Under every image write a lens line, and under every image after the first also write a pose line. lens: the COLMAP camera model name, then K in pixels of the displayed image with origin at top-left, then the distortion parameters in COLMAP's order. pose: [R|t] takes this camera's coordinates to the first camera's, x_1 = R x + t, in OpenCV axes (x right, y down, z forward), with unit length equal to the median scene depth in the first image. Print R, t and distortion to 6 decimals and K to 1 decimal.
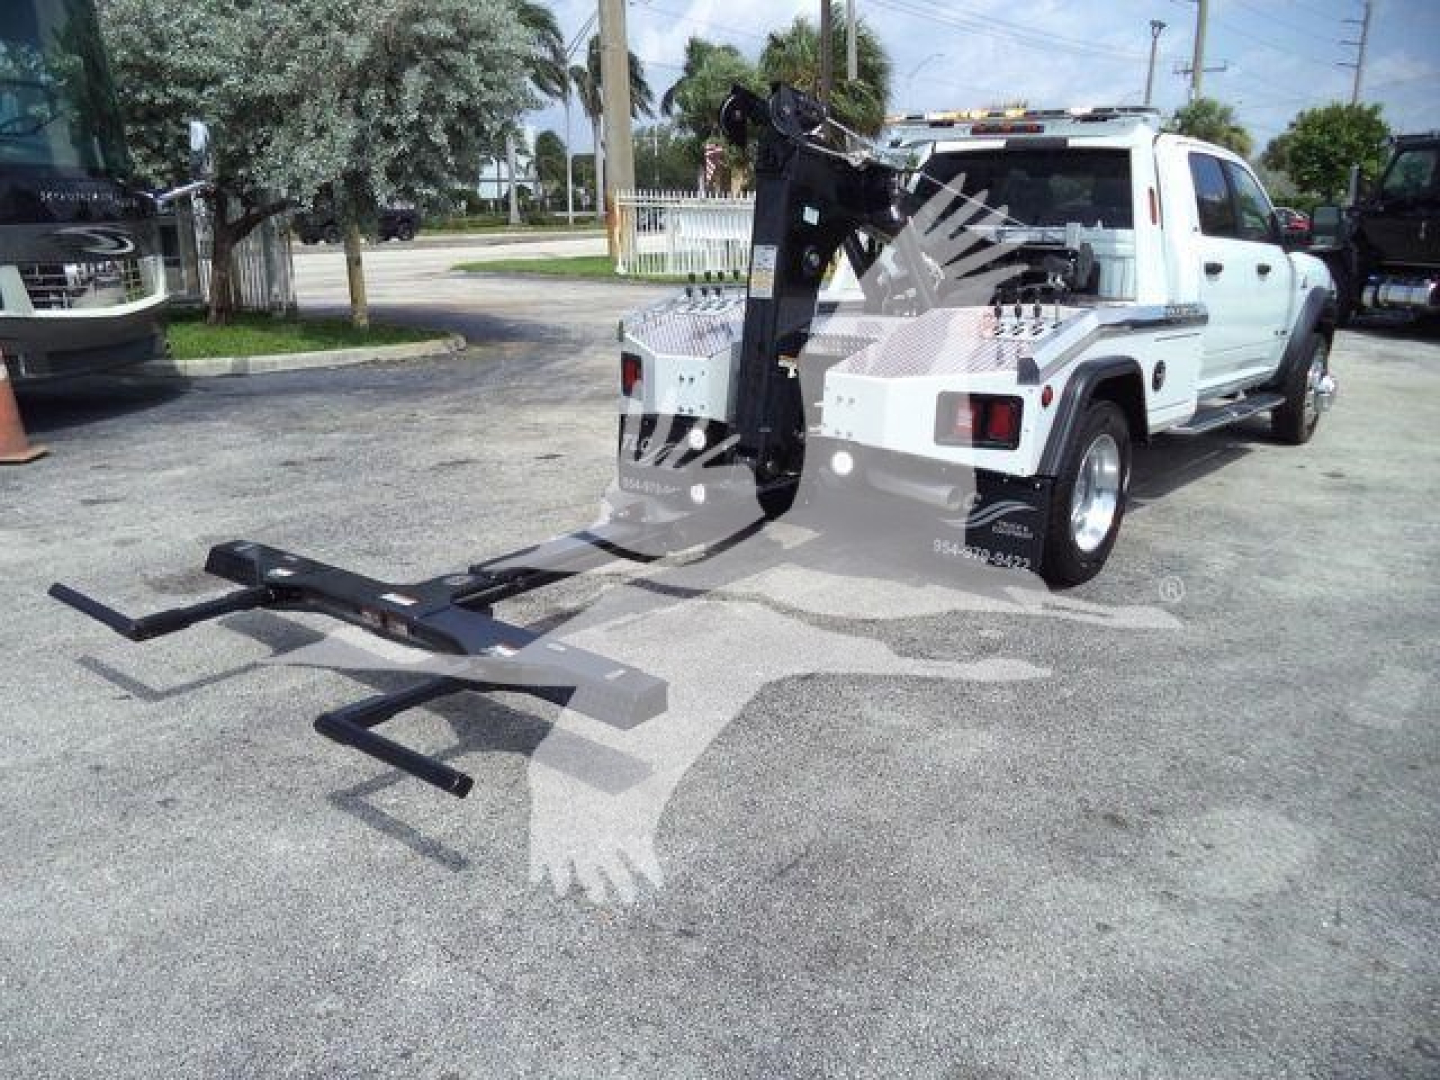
lens RADIAL K [[1206.1, 0, 769.2], [0, 1206.1, 509.4], [0, 0, 1]] dist [-0.009063, 0.000111]
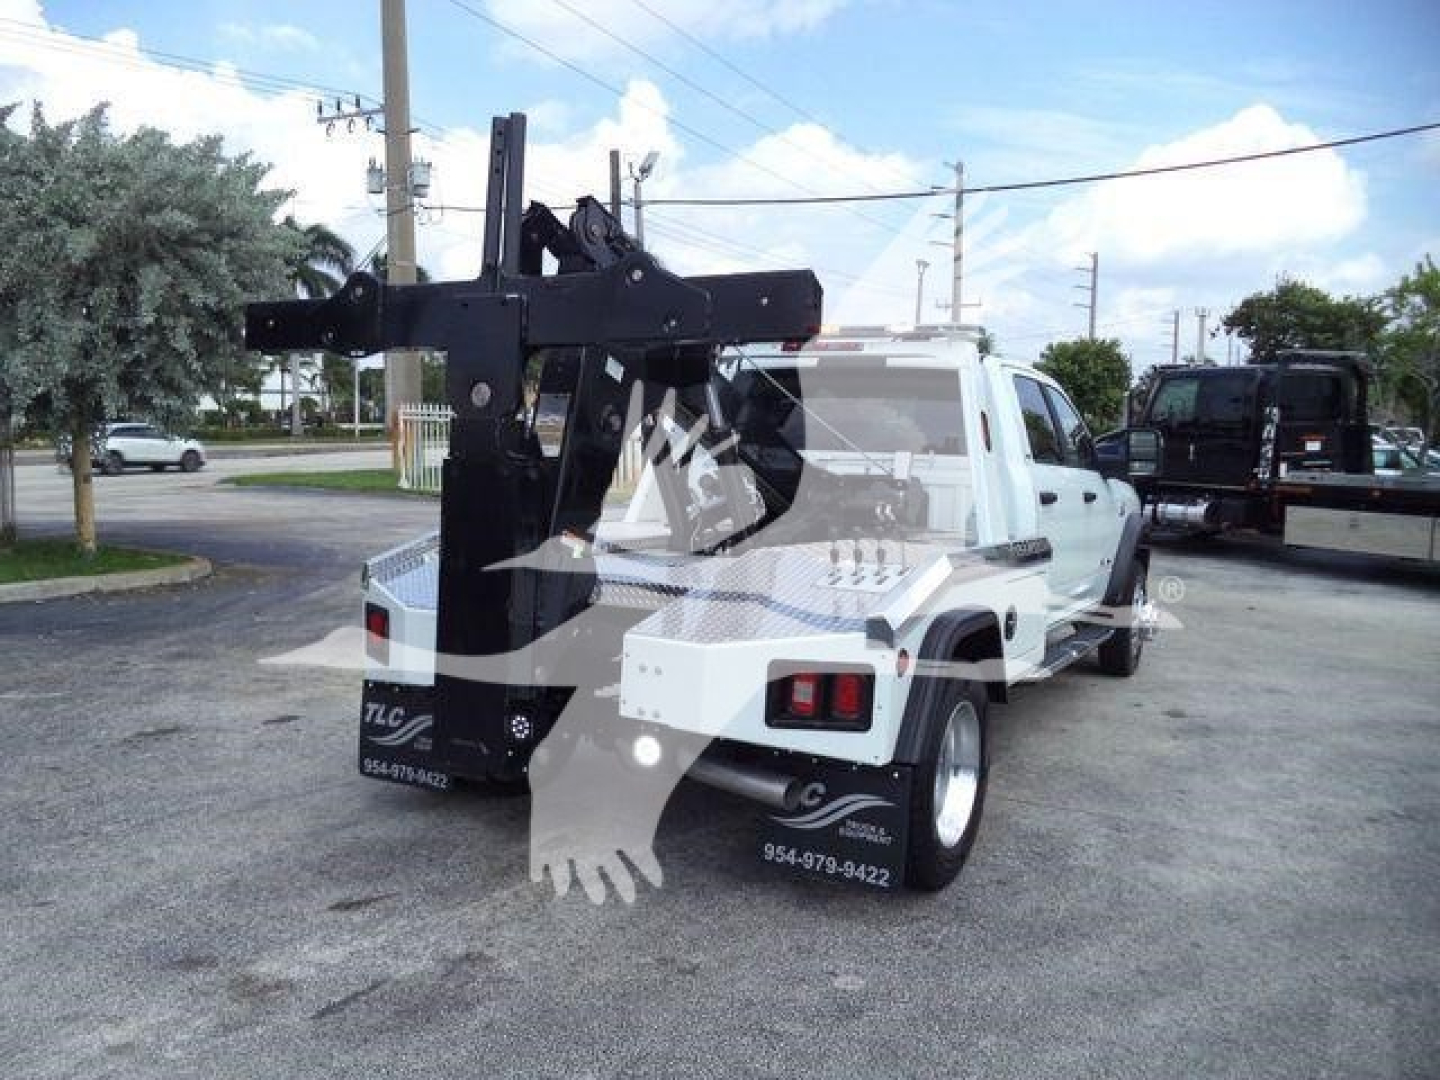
lens RADIAL K [[1179.8, 0, 772.7], [0, 1179.8, 519.4], [0, 0, 1]] dist [-0.013106, -0.017076]
pose [[0.984593, -0.000300, 0.174862, 0.003968], [0.028853, 0.986570, -0.160773, -0.031716], [-0.172465, 0.163341, 0.971378, 0.116184]]
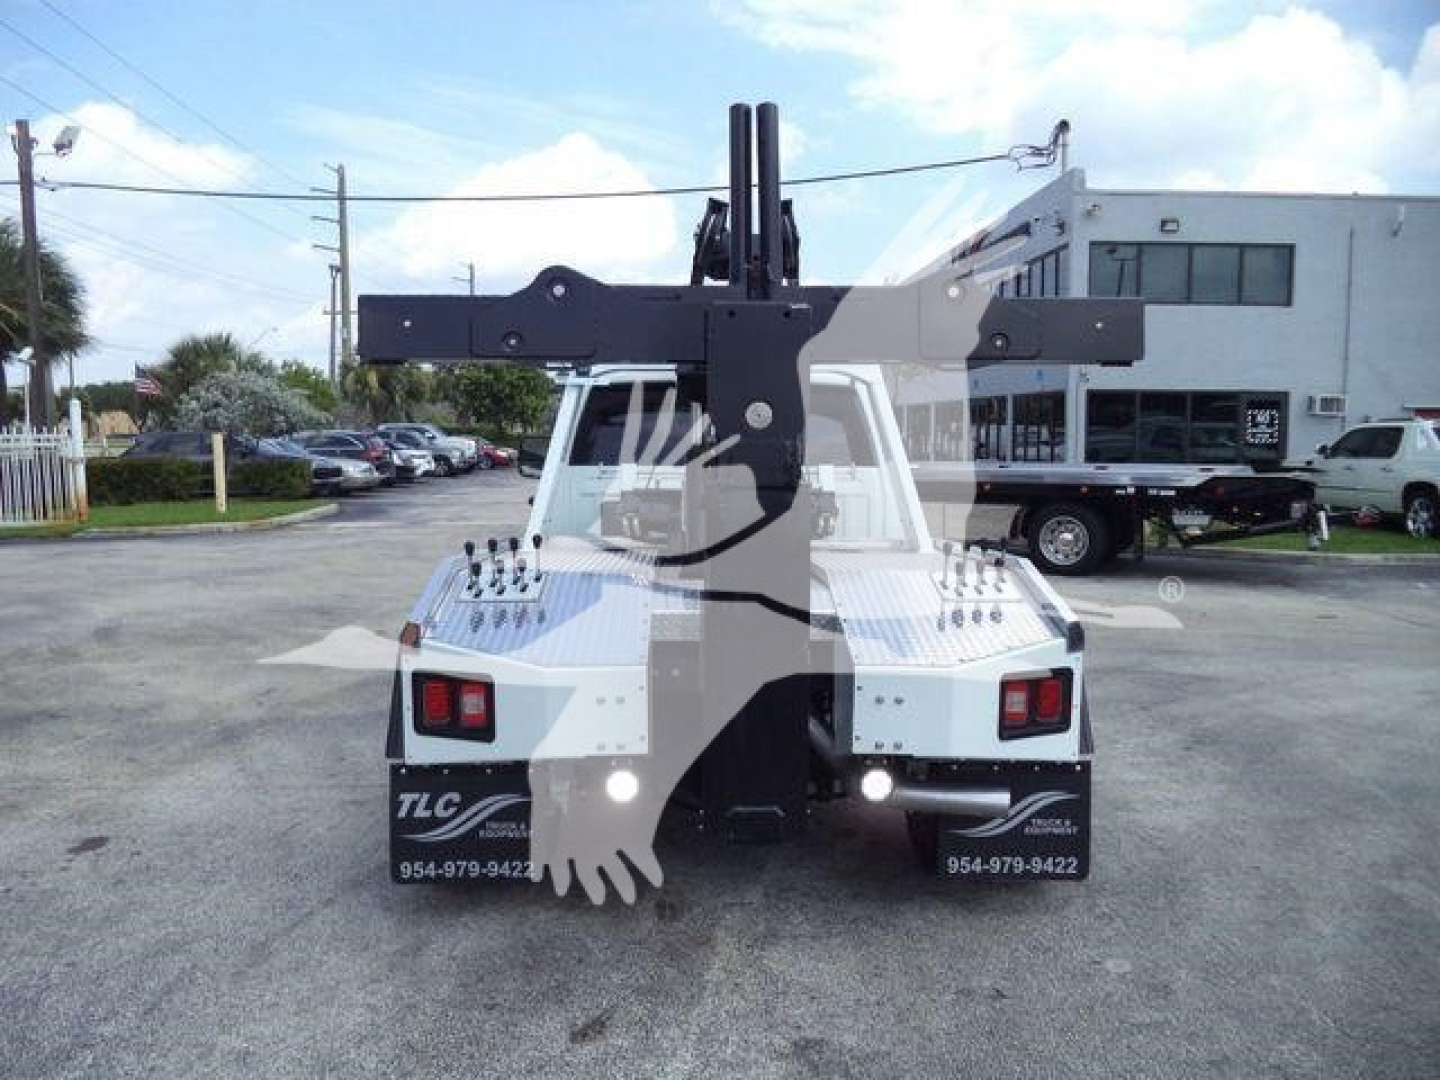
lens RADIAL K [[1150.4, 0, 720.0], [0, 1150.4, 540.0], [0, 0, 1]] dist [-0.014707, -0.009774]
pose [[0.769990, -0.063701, 0.634868, -0.234029], [0.161300, 0.982118, -0.097088, -0.069292], [-0.617330, 0.177161, 0.766497, 0.253977]]
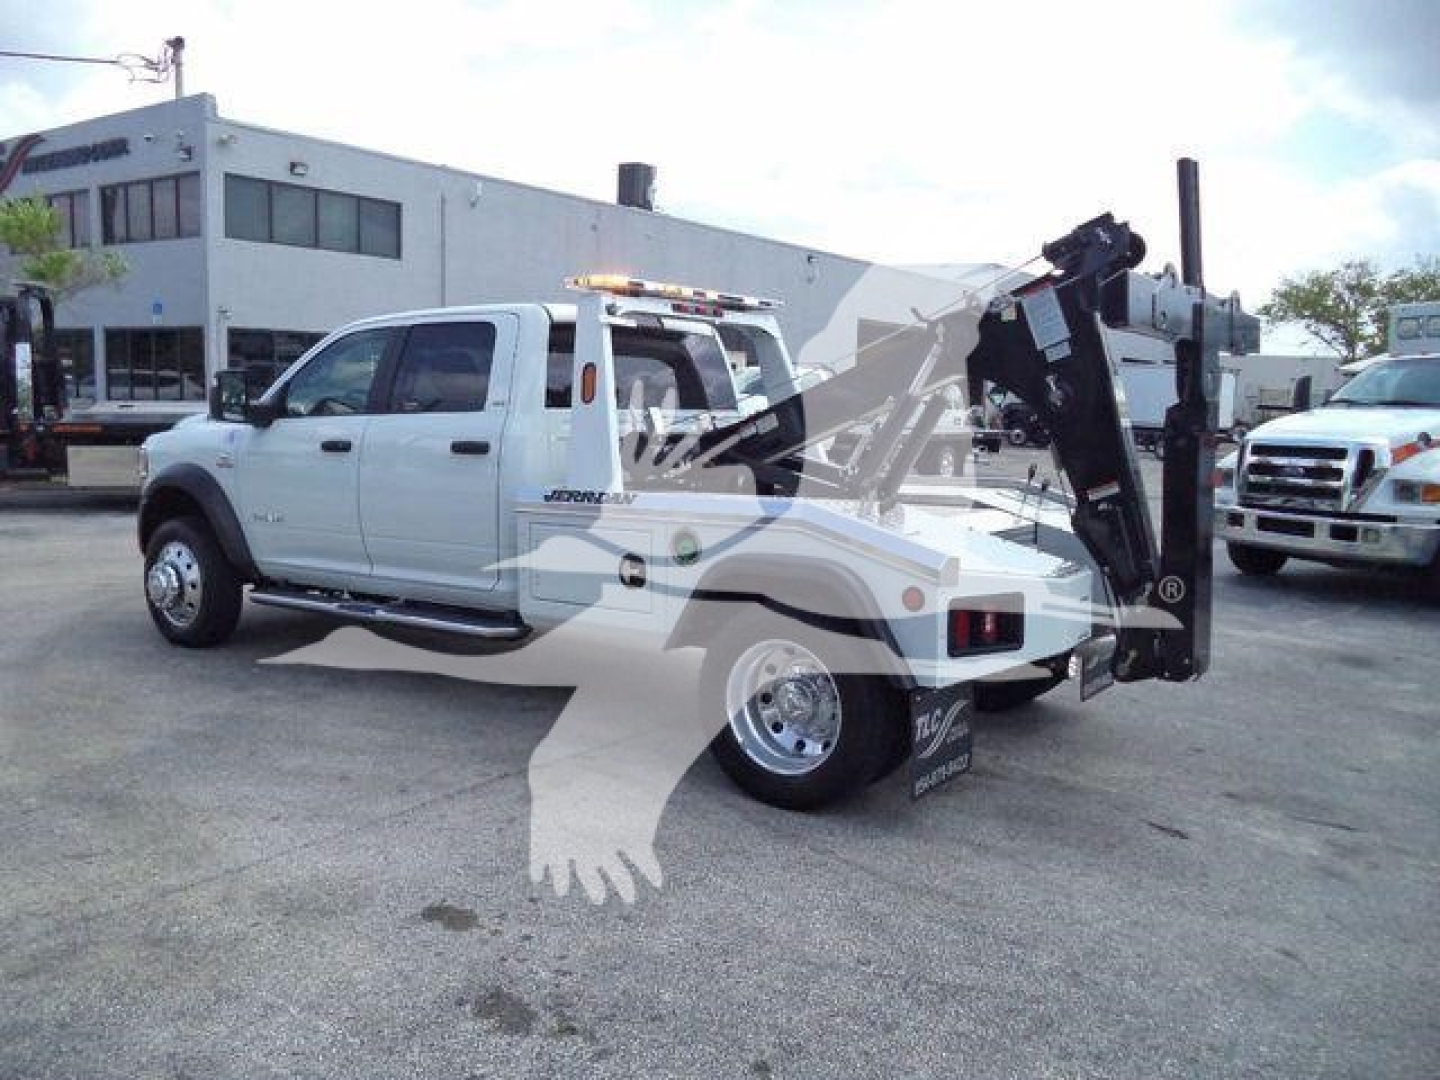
lens RADIAL K [[1164.4, 0, 678.1], [0, 1164.4, 537.5], [0, 0, 1]] dist [-0.034379, -0.000887]
pose [[-0.011430, -0.135151, 0.990759, -0.483116], [0.221554, 0.965854, 0.134310, -0.179372], [-0.975081, 0.221042, 0.018903, 0.695650]]
